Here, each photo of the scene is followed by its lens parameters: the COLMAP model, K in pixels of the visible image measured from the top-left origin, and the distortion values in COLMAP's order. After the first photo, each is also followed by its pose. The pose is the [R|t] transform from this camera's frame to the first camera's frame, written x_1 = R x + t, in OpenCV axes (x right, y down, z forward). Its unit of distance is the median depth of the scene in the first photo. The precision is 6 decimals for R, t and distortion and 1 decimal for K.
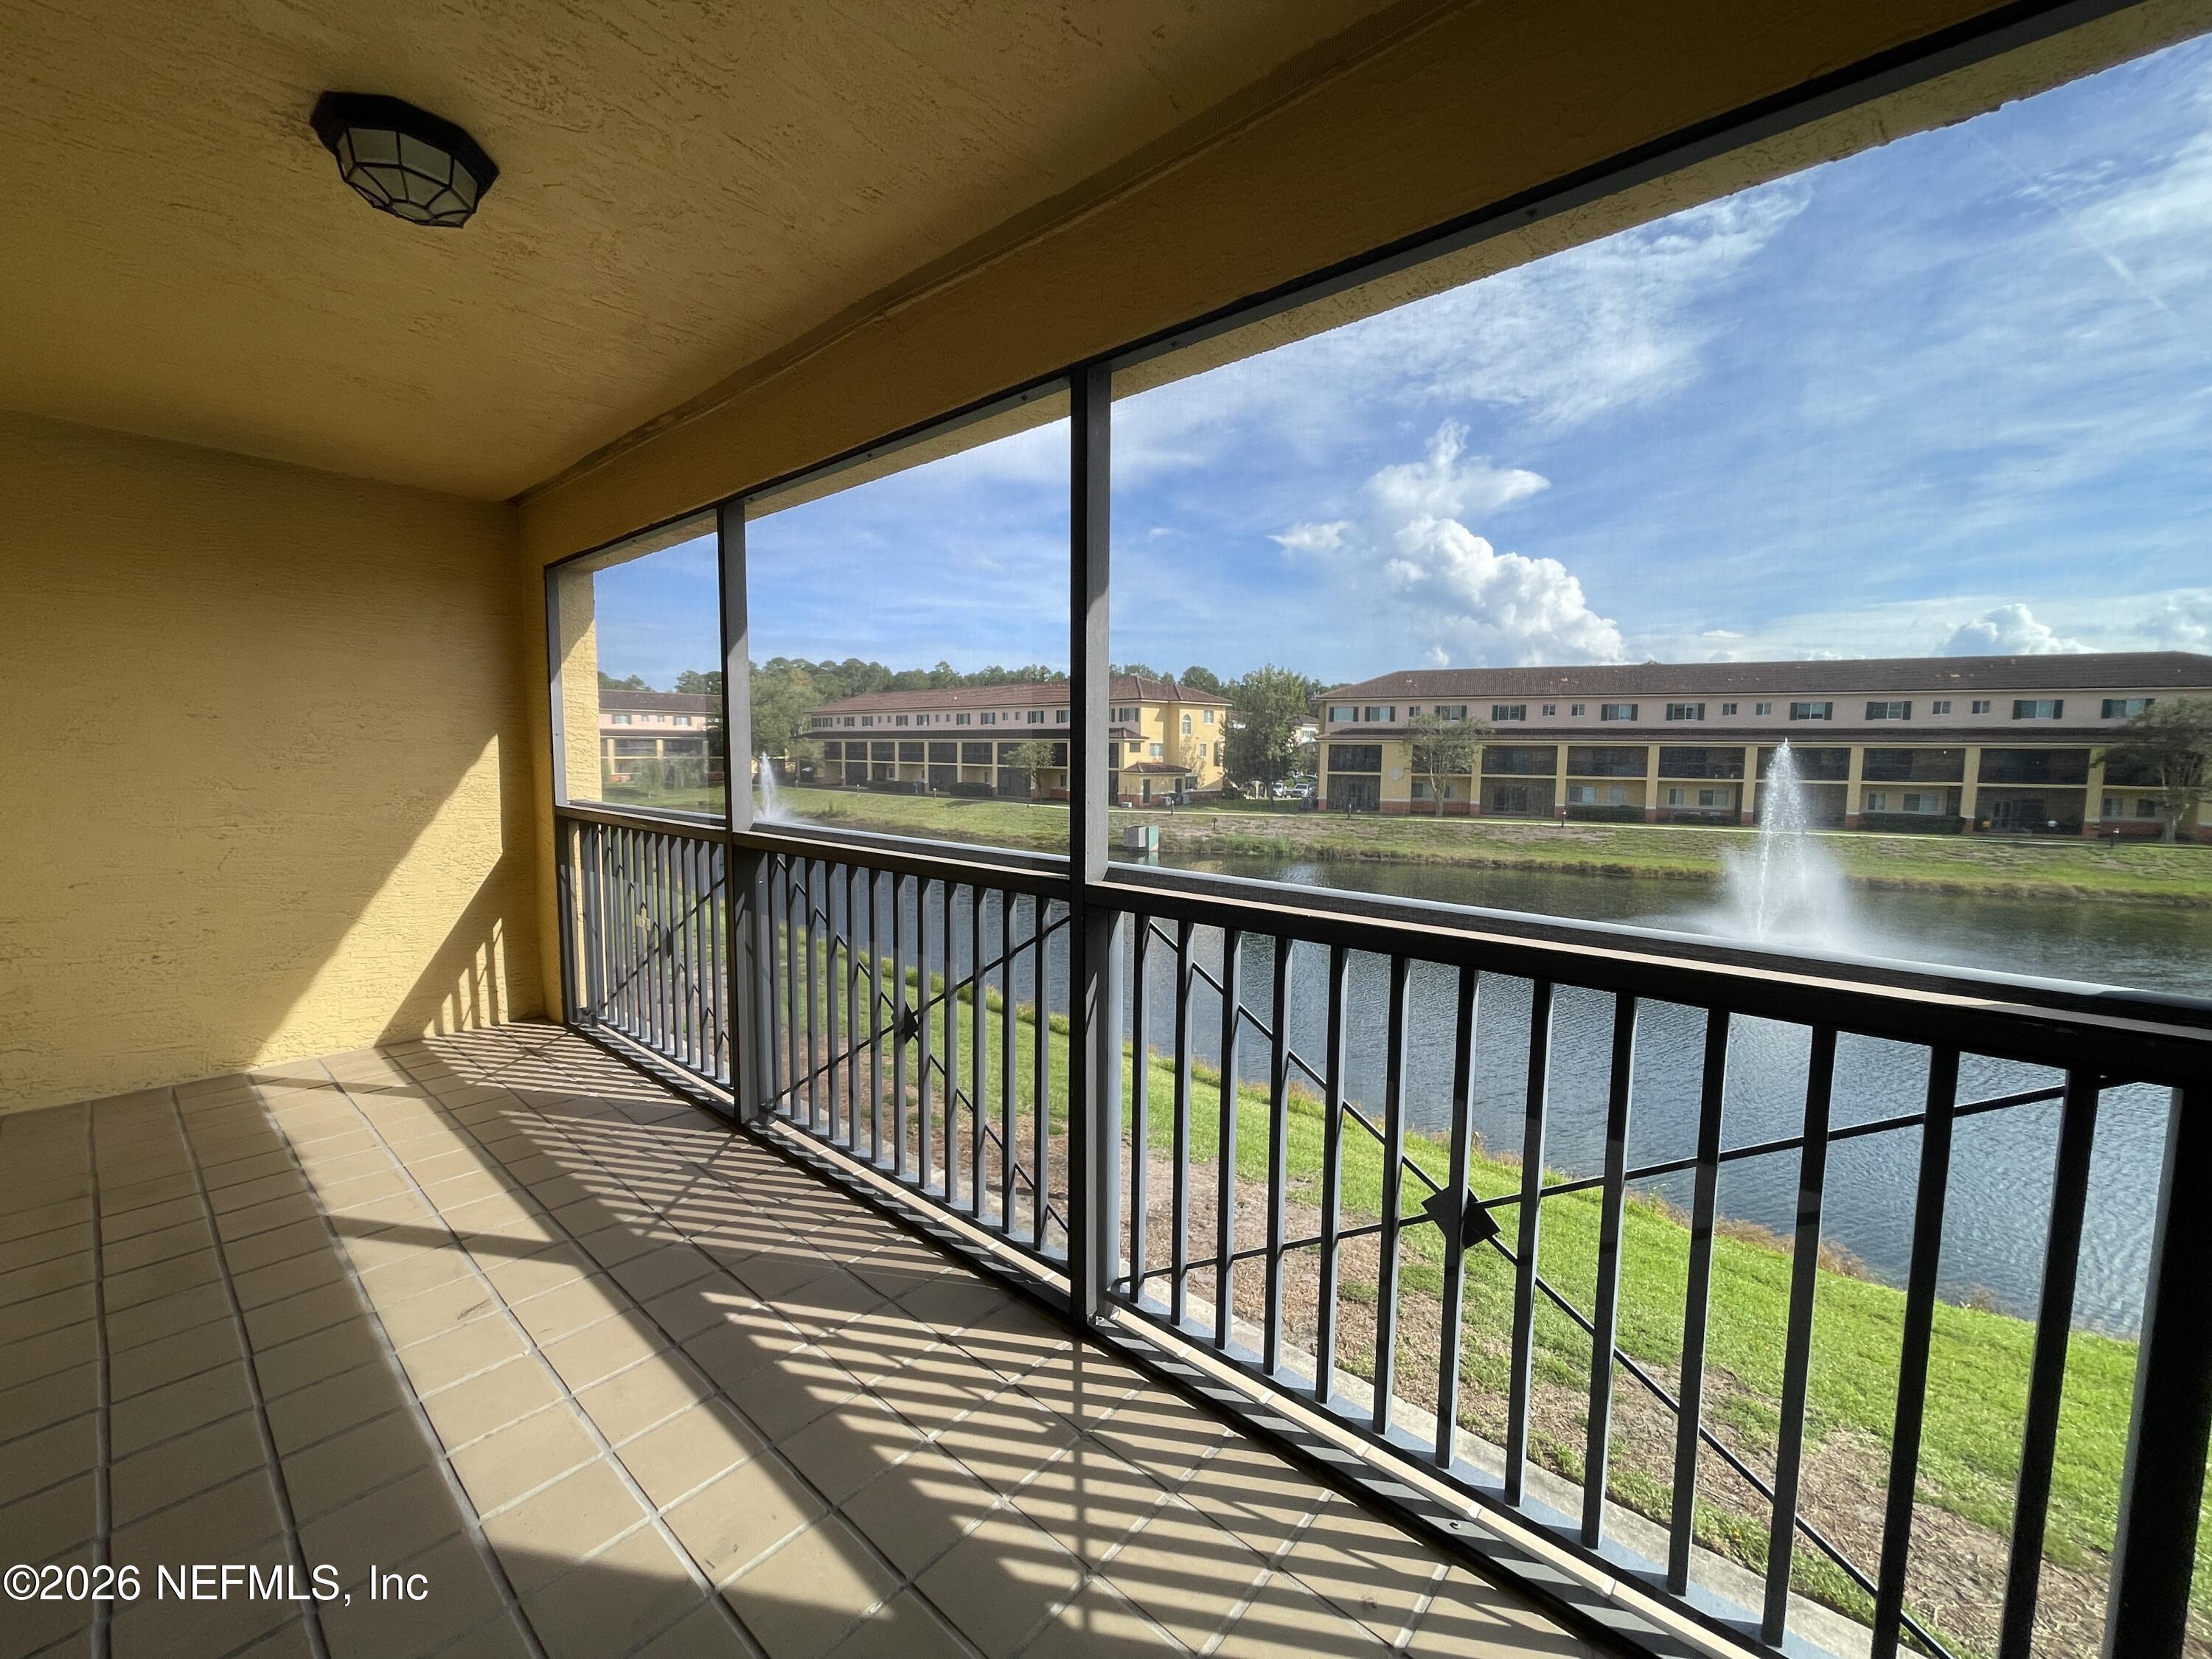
lens RADIAL K [[896.0, 0, 1096.8], [0, 896.0, 835.5], [0, 0, 1]] dist [-0.004786, -0.000639]
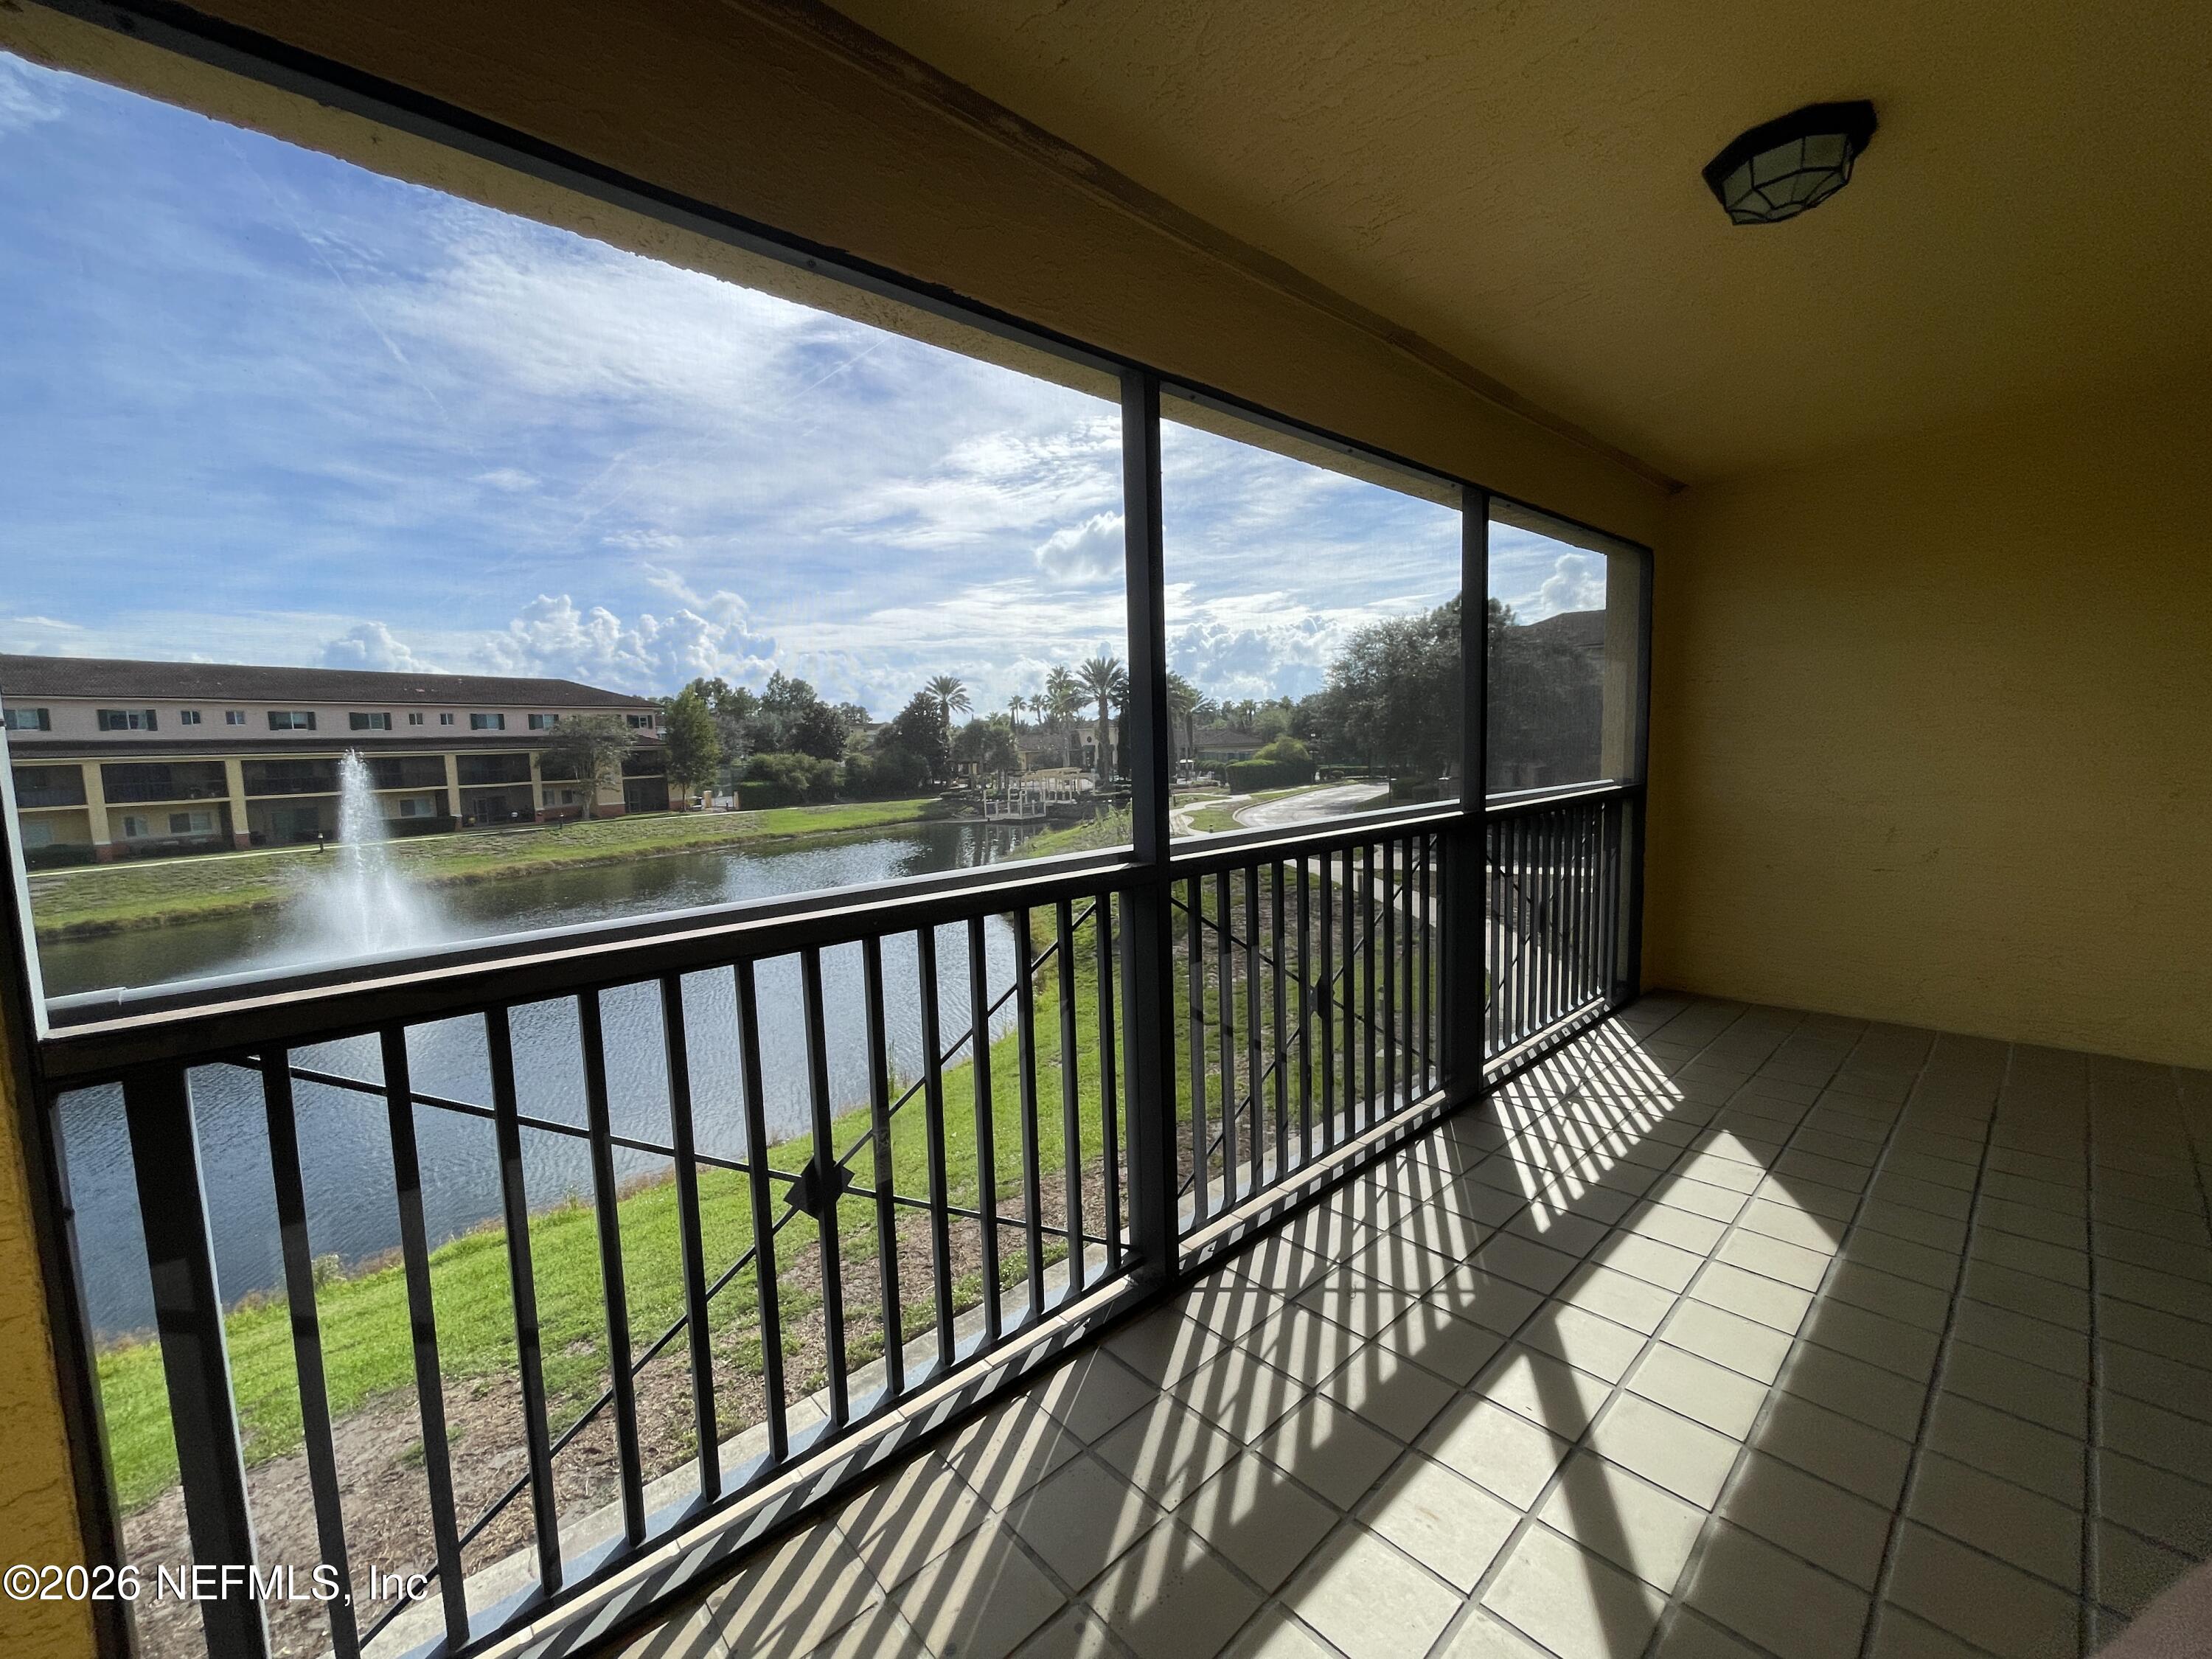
lens RADIAL K [[896.0, 0, 1103.8], [0, 896.0, 833.1], [0, 0, 1]] dist [-0.004786, -0.000639]
pose [[0.100433, -0.109371, 0.988914, -0.075485], [0.124492, 0.987510, 0.096572, -0.006706], [-0.987125, 0.113413, 0.112795, 0.067260]]
